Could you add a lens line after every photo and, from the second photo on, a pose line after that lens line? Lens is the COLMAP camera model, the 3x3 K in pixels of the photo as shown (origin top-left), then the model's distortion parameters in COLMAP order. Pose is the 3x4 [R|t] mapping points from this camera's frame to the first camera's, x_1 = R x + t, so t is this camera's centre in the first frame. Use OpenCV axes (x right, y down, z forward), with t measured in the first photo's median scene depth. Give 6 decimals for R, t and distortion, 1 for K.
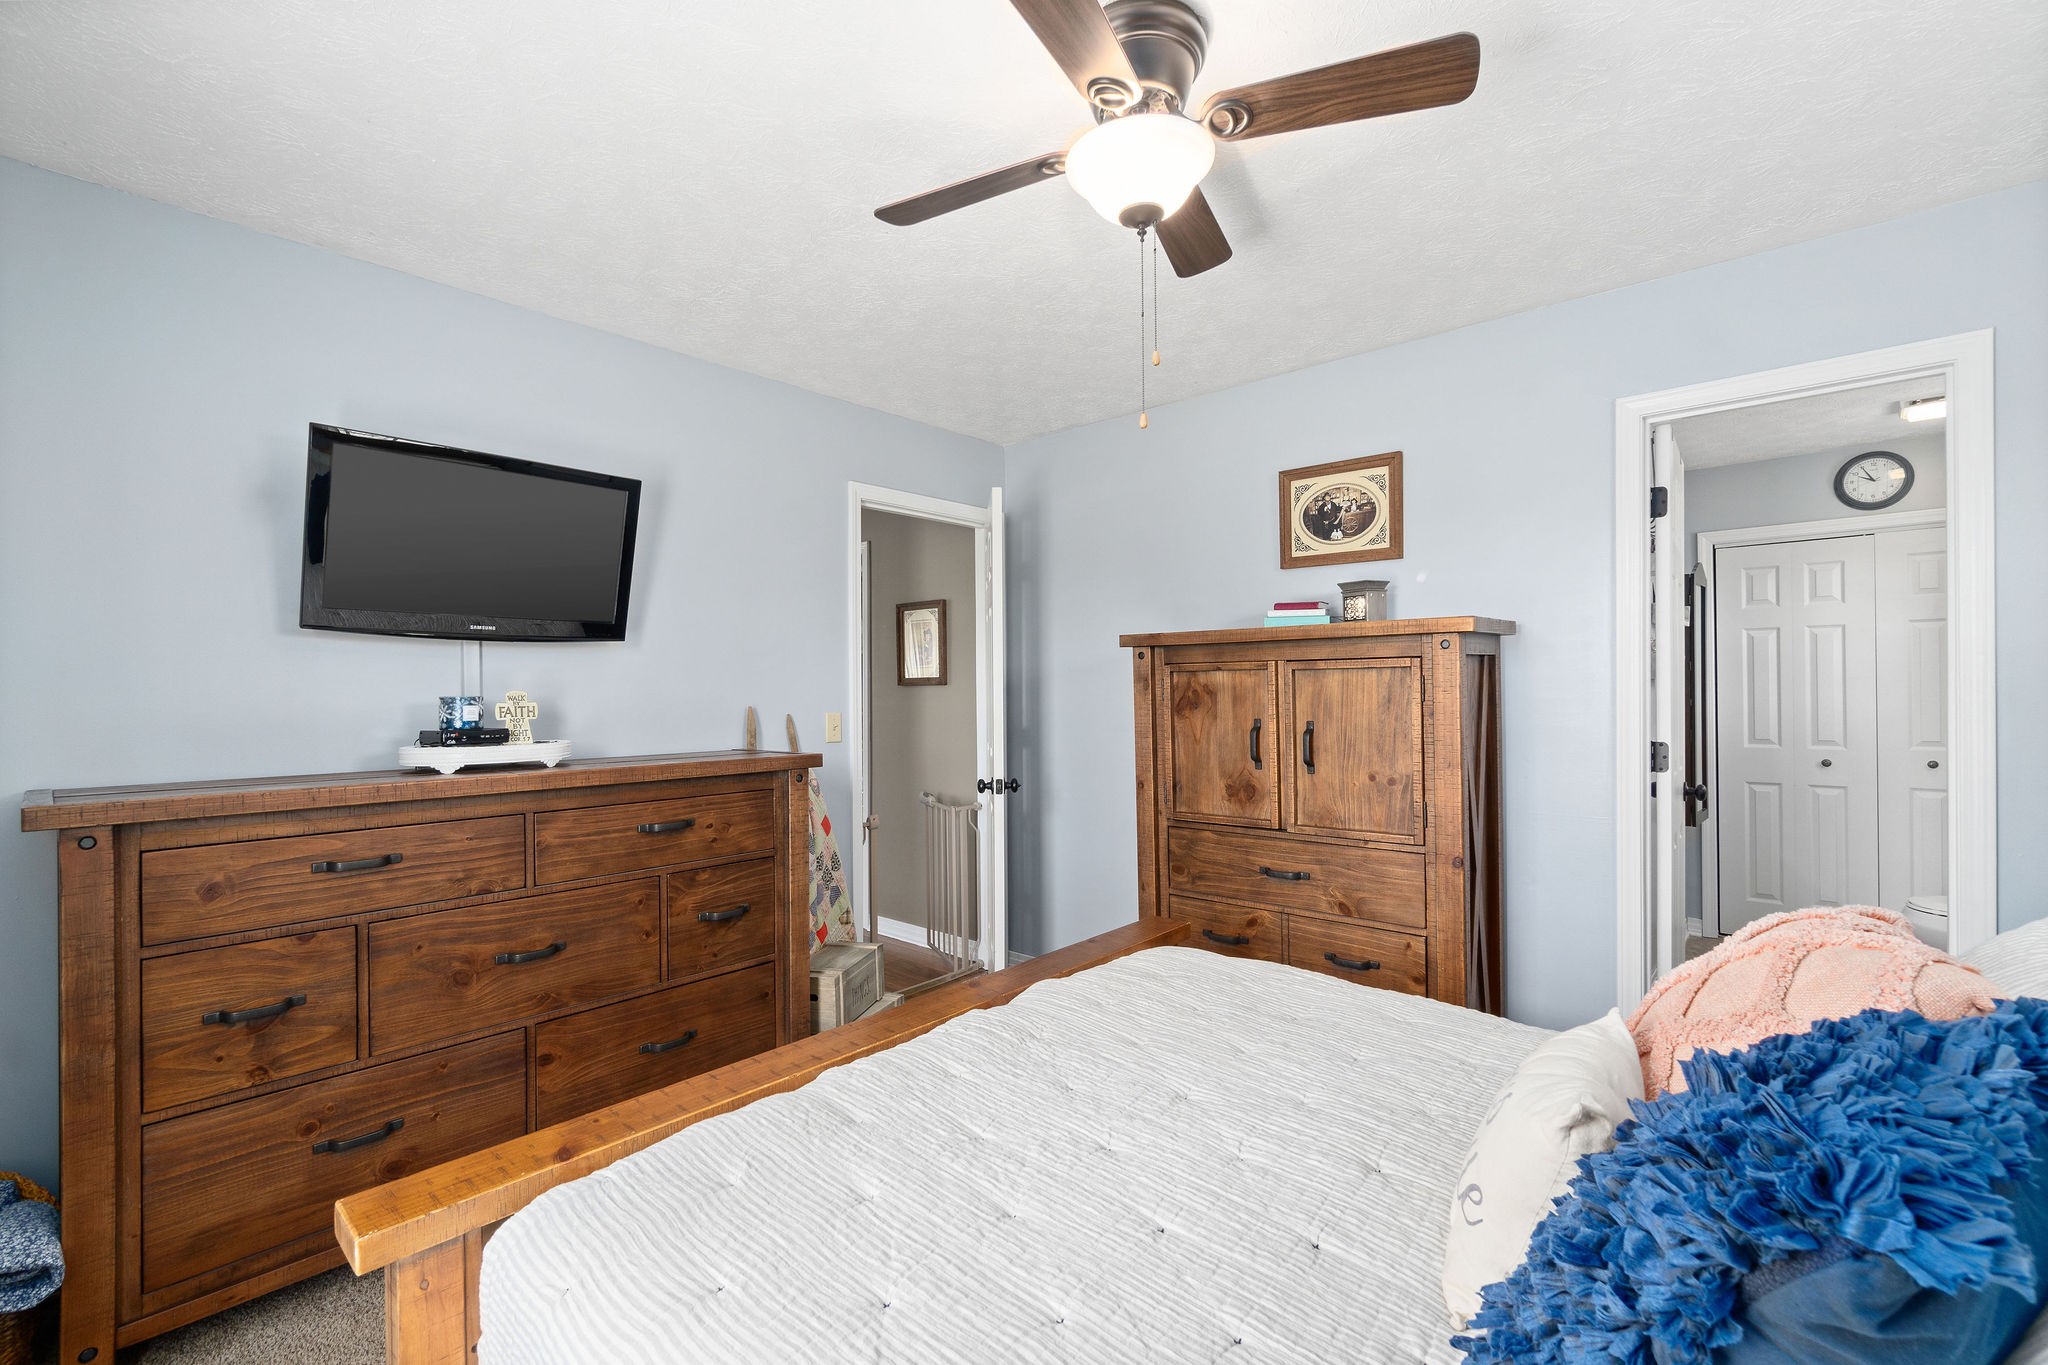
lens RADIAL K [[889.6, 0, 1006.2], [0, 889.6, 691.8], [0, 0, 1]] dist [-0.000162, 0.000199]
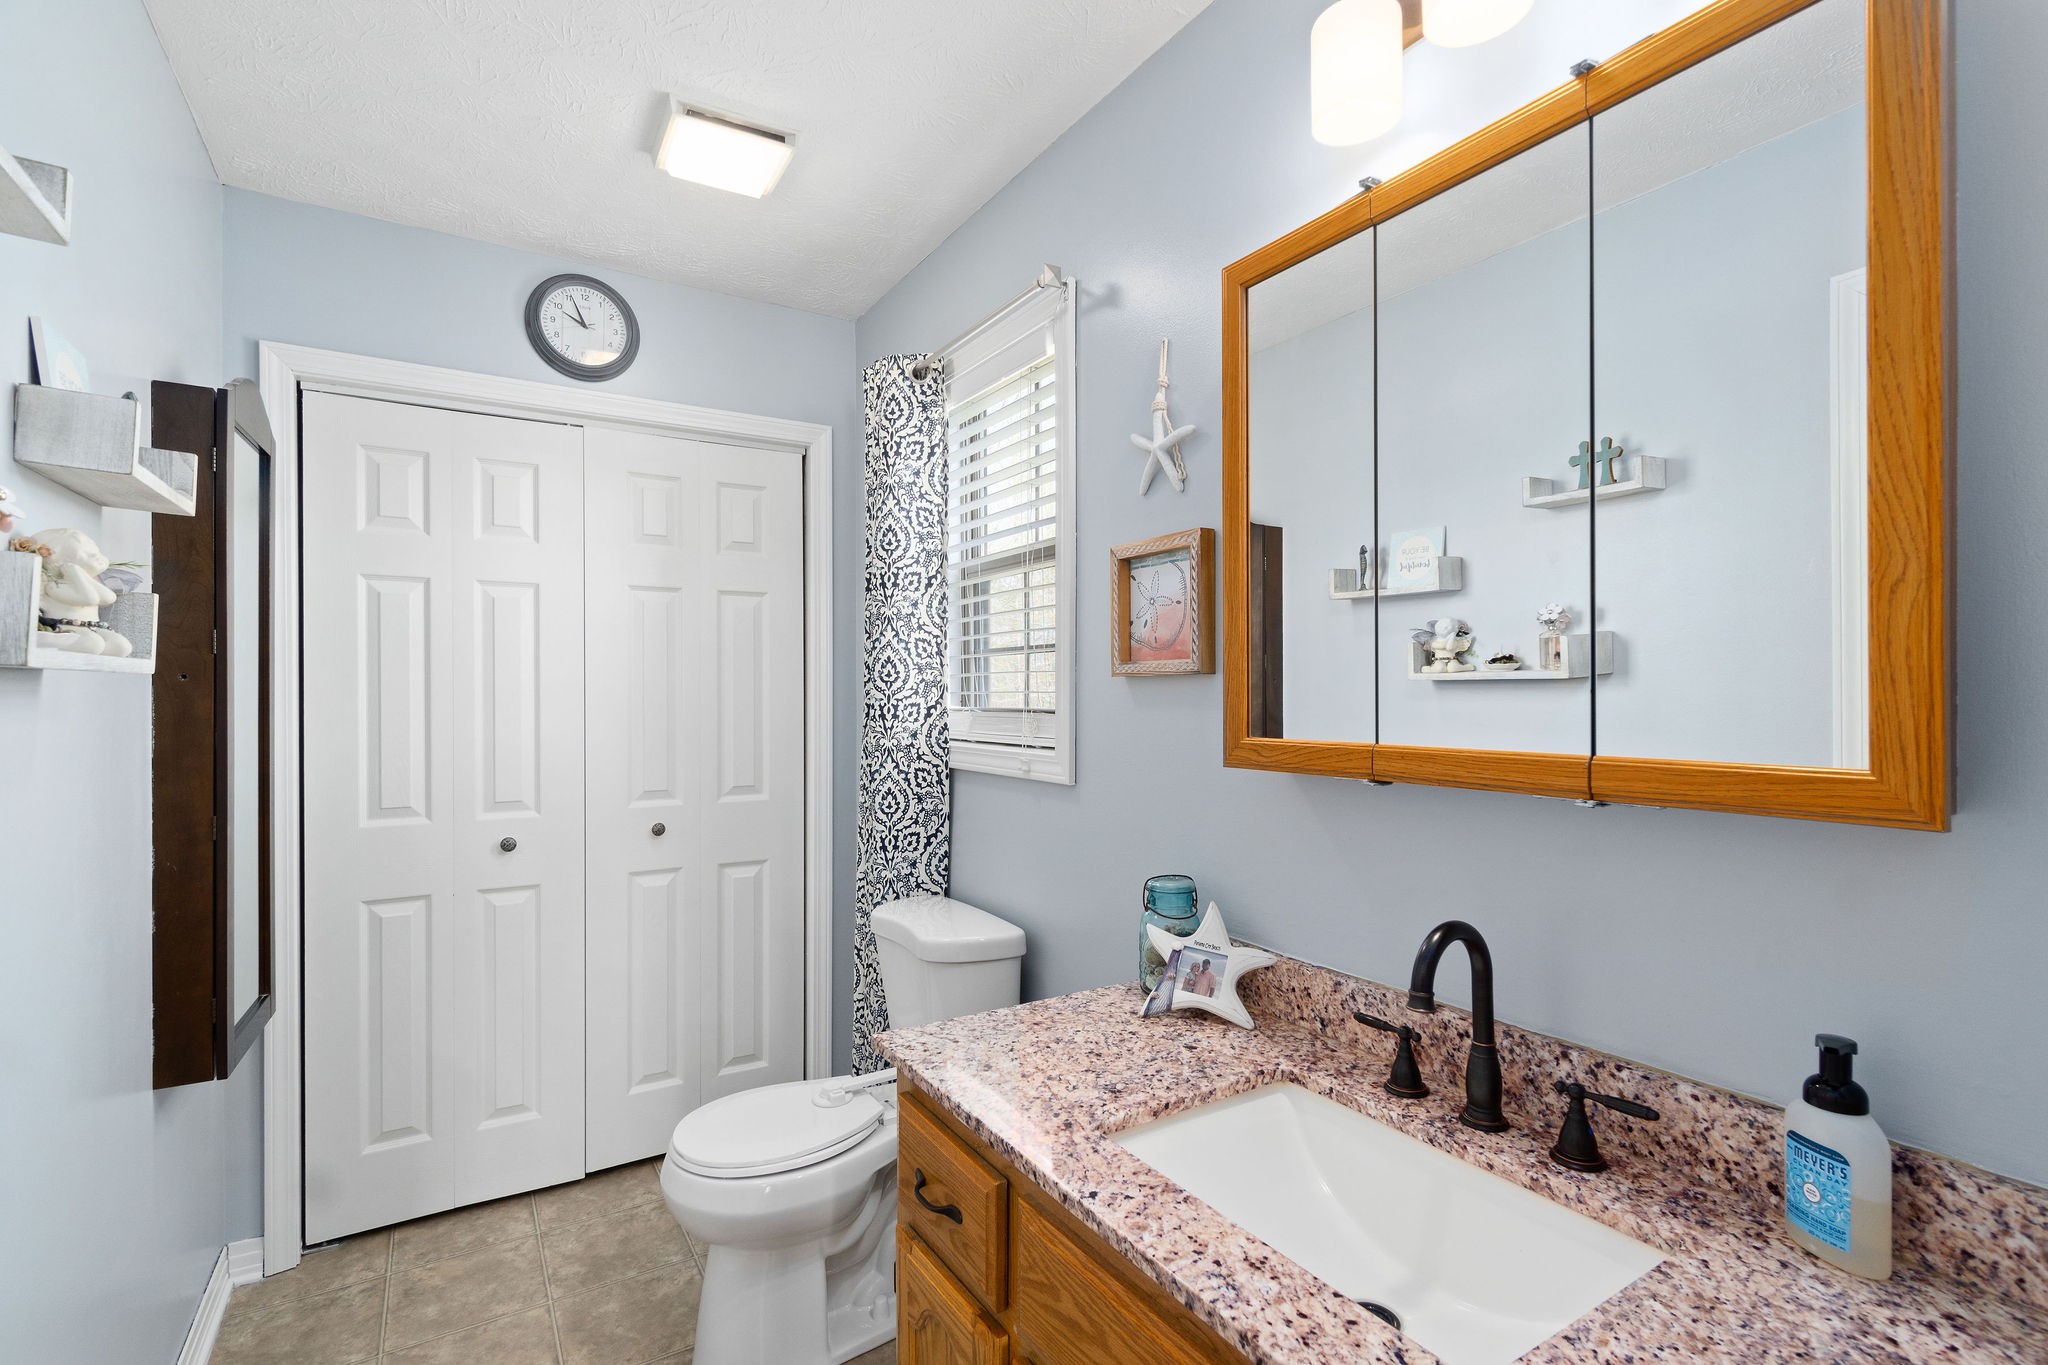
lens RADIAL K [[889.6, 0, 1006.2], [0, 889.6, 691.8], [0, 0, 1]] dist [-0.000162, 0.000199]
pose [[0.248482, 0.009606, 0.968589, 0.487757], [-0.001239, 0.999953, -0.009599, -0.005074], [-0.968636, 0.001186, 0.248482, 0.587059]]
